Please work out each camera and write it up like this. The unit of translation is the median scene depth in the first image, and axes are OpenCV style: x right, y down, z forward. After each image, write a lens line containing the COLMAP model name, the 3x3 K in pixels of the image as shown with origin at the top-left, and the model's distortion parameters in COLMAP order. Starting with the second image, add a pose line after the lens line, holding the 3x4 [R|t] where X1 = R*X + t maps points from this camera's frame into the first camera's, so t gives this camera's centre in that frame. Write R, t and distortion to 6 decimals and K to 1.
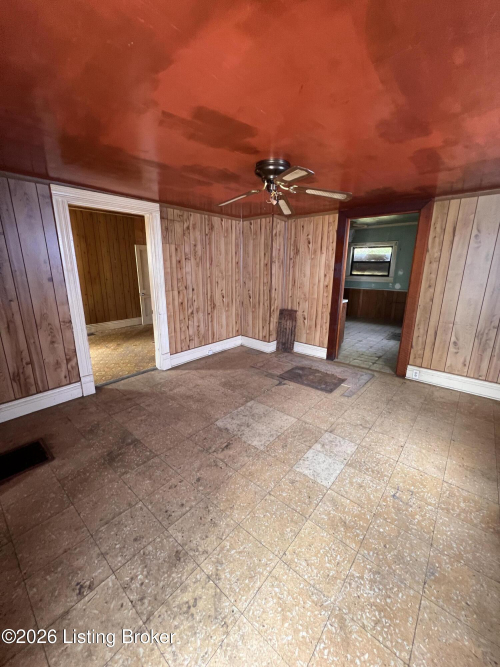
lens RADIAL K [[269.5, 0, 247.4], [0, 269.5, 333.0], [0, 0, 1]] dist [0.005466, -0.000061]
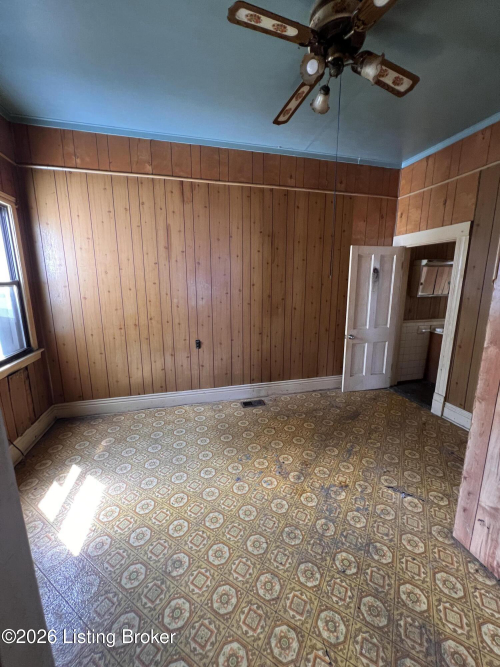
lens RADIAL K [[269.5, 0, 251.9], [0, 269.5, 332.6], [0, 0, 1]] dist [0.005466, -0.000061]
pose [[0.827232, 0.100809, -0.552743, -0.275272], [-0.133695, 0.990833, -0.019380, -0.124400], [0.545722, 0.089930, 0.833126, 0.477270]]
